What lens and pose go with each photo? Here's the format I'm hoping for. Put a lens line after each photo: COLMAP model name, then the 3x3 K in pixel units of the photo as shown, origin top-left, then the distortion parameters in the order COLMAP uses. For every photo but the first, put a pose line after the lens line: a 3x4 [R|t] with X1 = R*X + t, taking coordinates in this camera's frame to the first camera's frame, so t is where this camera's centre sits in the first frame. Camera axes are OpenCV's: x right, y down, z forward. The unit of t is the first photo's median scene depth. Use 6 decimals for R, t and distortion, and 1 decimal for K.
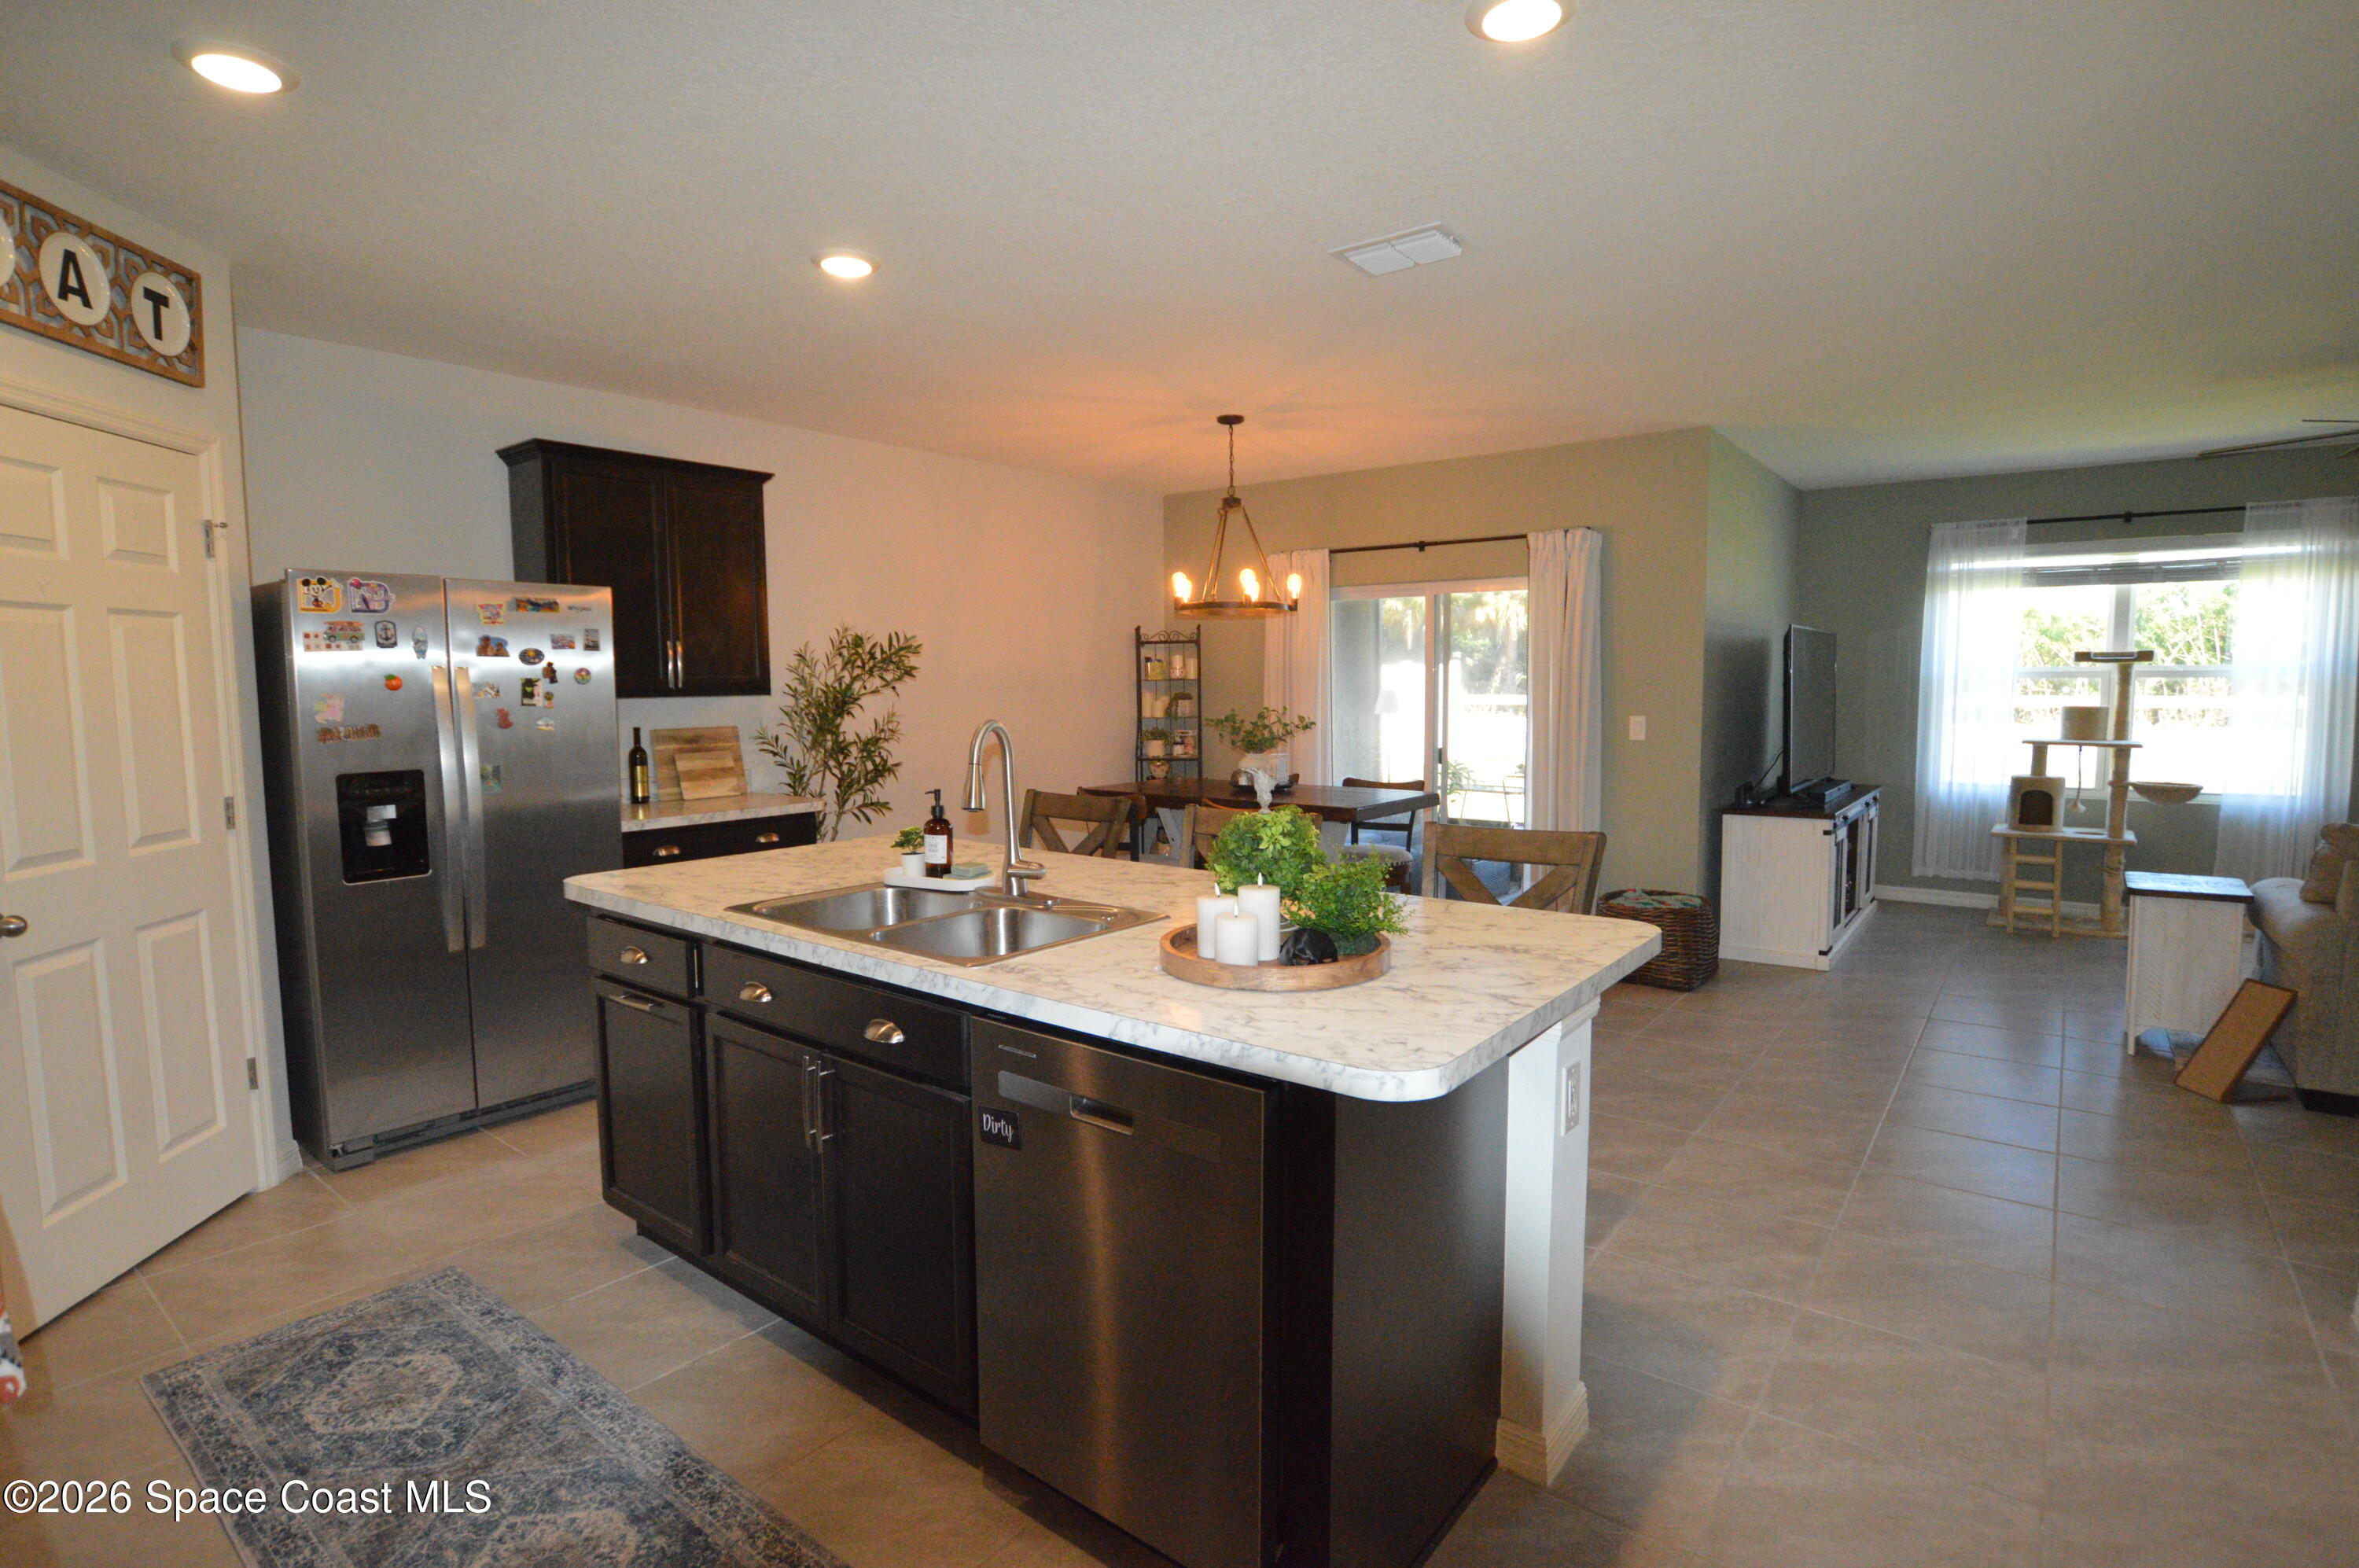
lens RADIAL K [[1163.5, 0, 1179.5], [0, 1163.5, 784.0], [0, 0, 1]] dist [-0.022324, 0.000600]
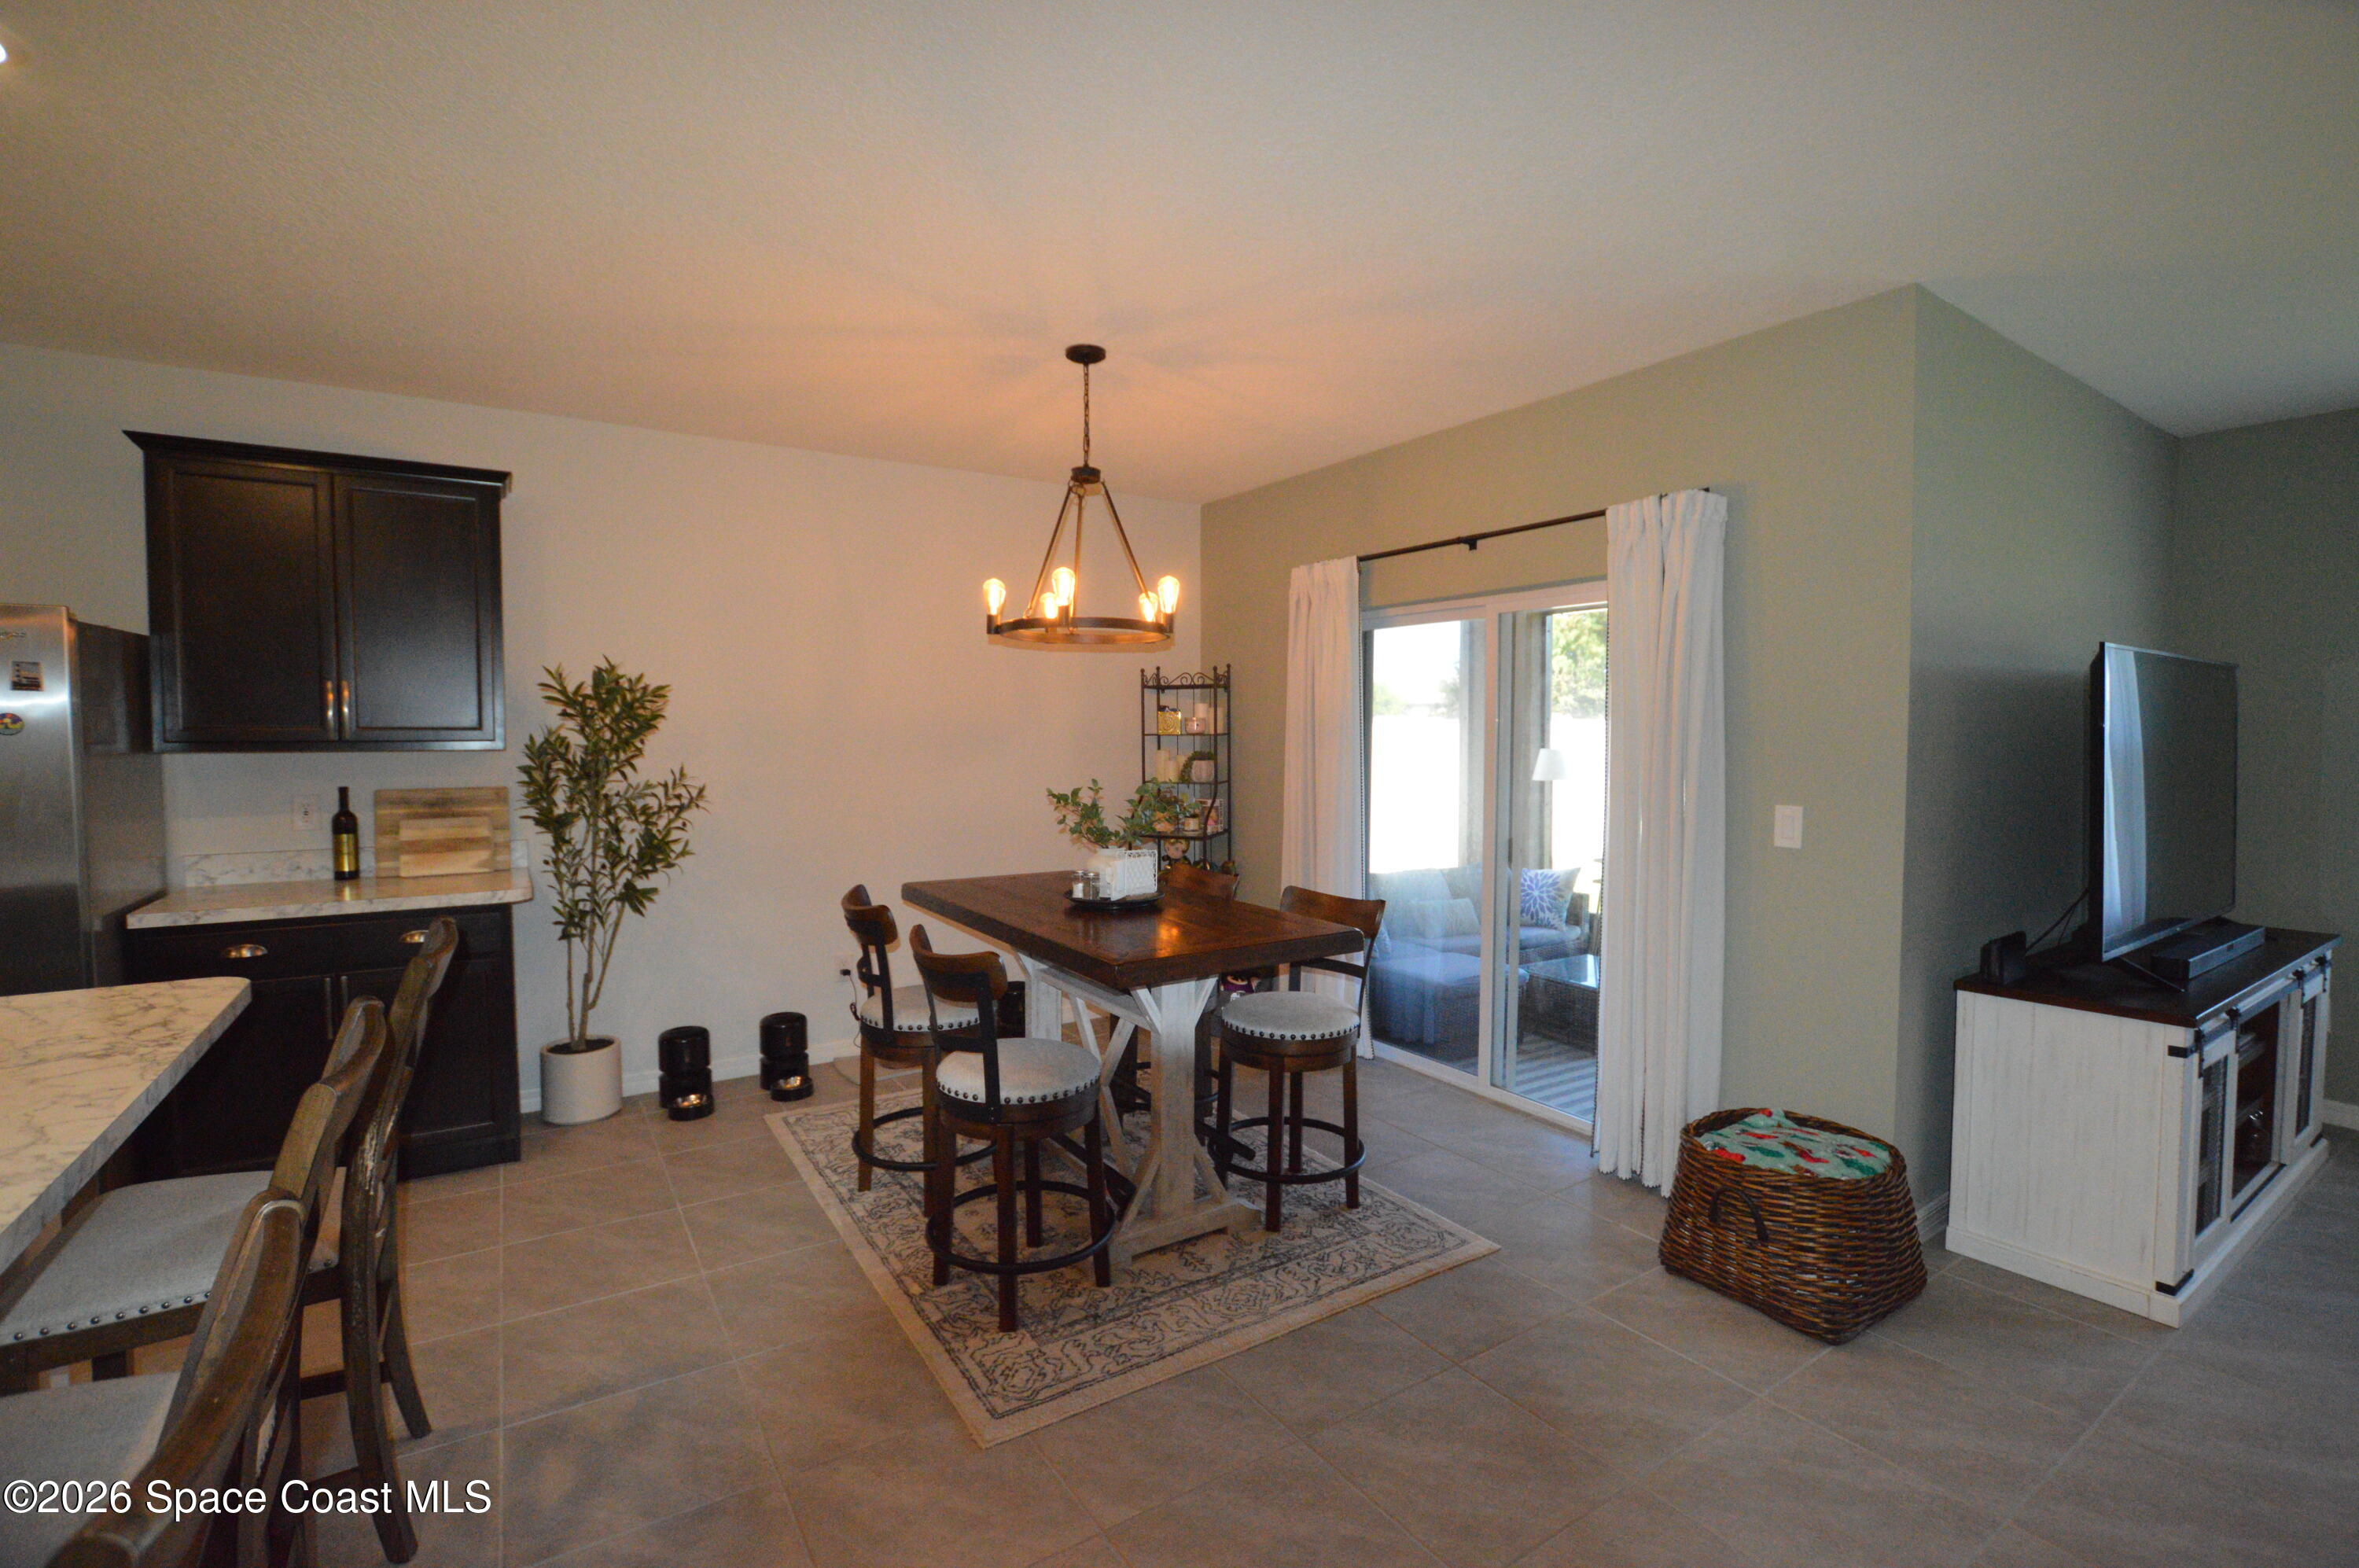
lens RADIAL K [[1048.1, 0, 1192.6], [0, 1048.1, 782.1], [0, 0, 1]] dist [-0.024433, 0.000217]
pose [[0.947493, 0.024457, -0.318841, 0.335709], [-0.037491, 0.998691, -0.034805, -0.049629], [0.317572, 0.044932, 0.947169, 0.500482]]
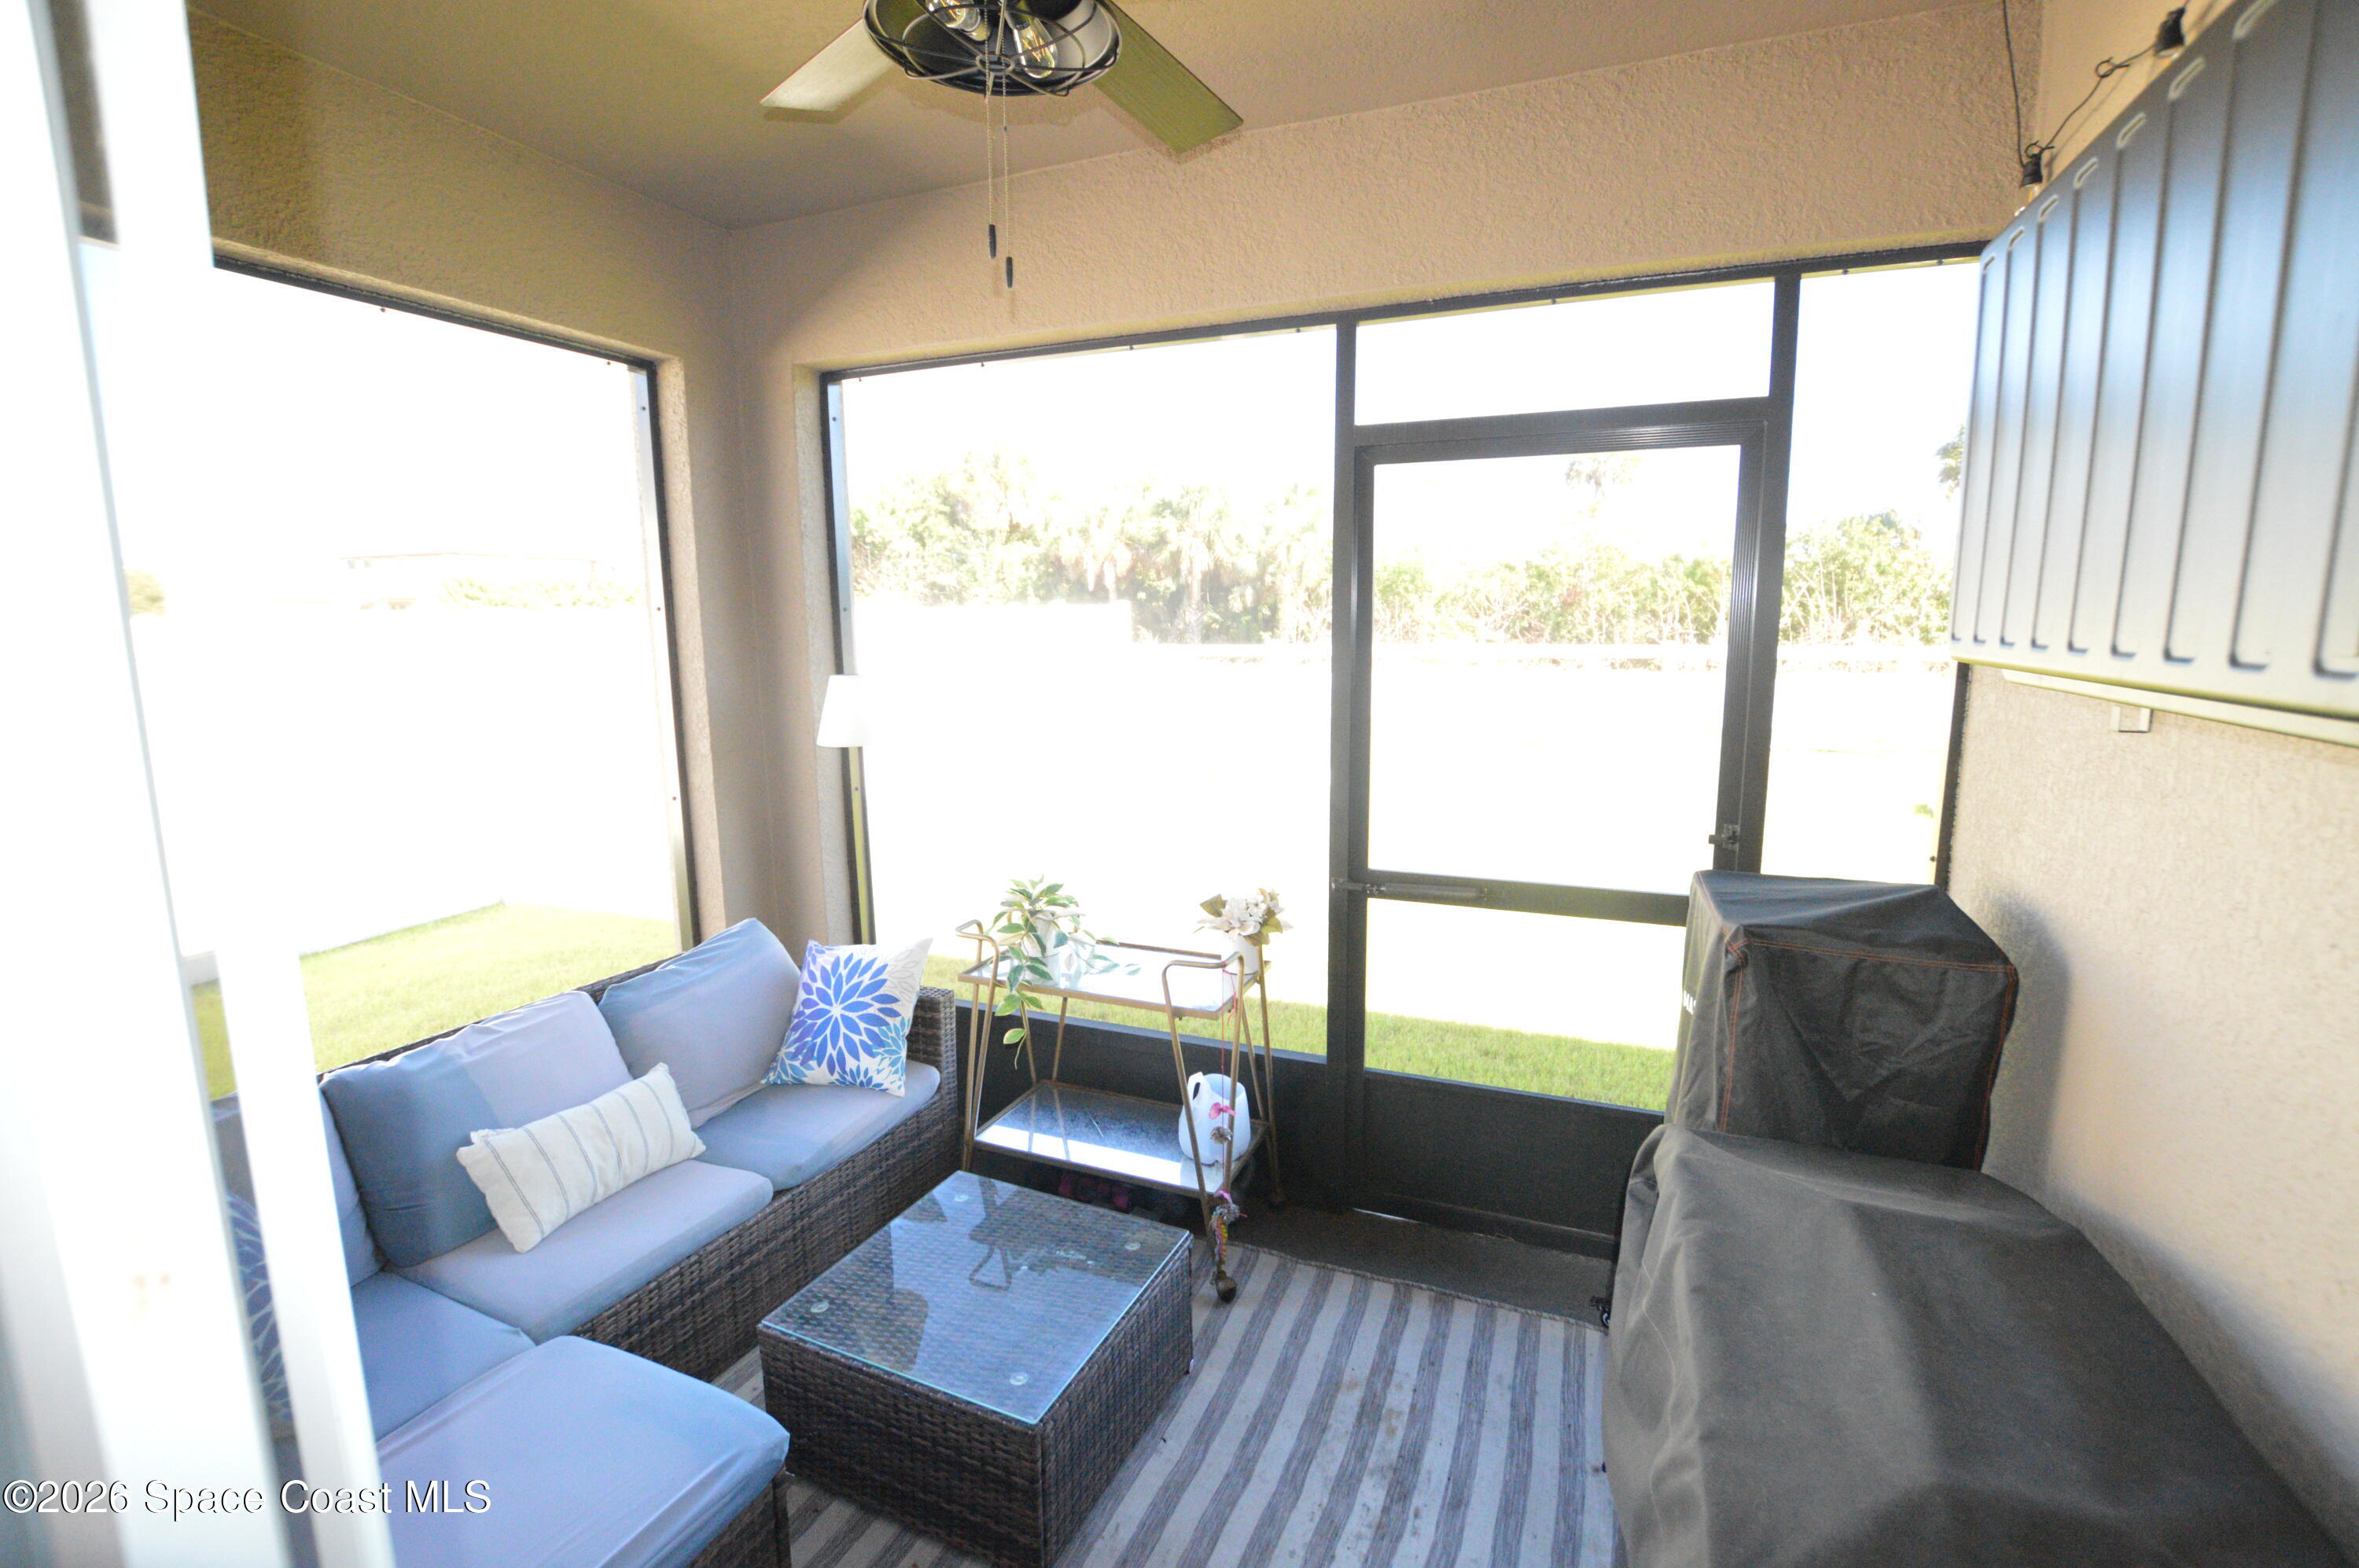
lens RADIAL K [[1048.1, 0, 1192.6], [0, 1048.1, 782.1], [0, 0, 1]] dist [-0.024433, 0.000217]
pose [[0.964405, -0.043634, 0.260804, 0.369732], [0.027202, 0.997430, 0.066288, -0.123295], [-0.263026, -0.056834, 0.963113, 1.184005]]
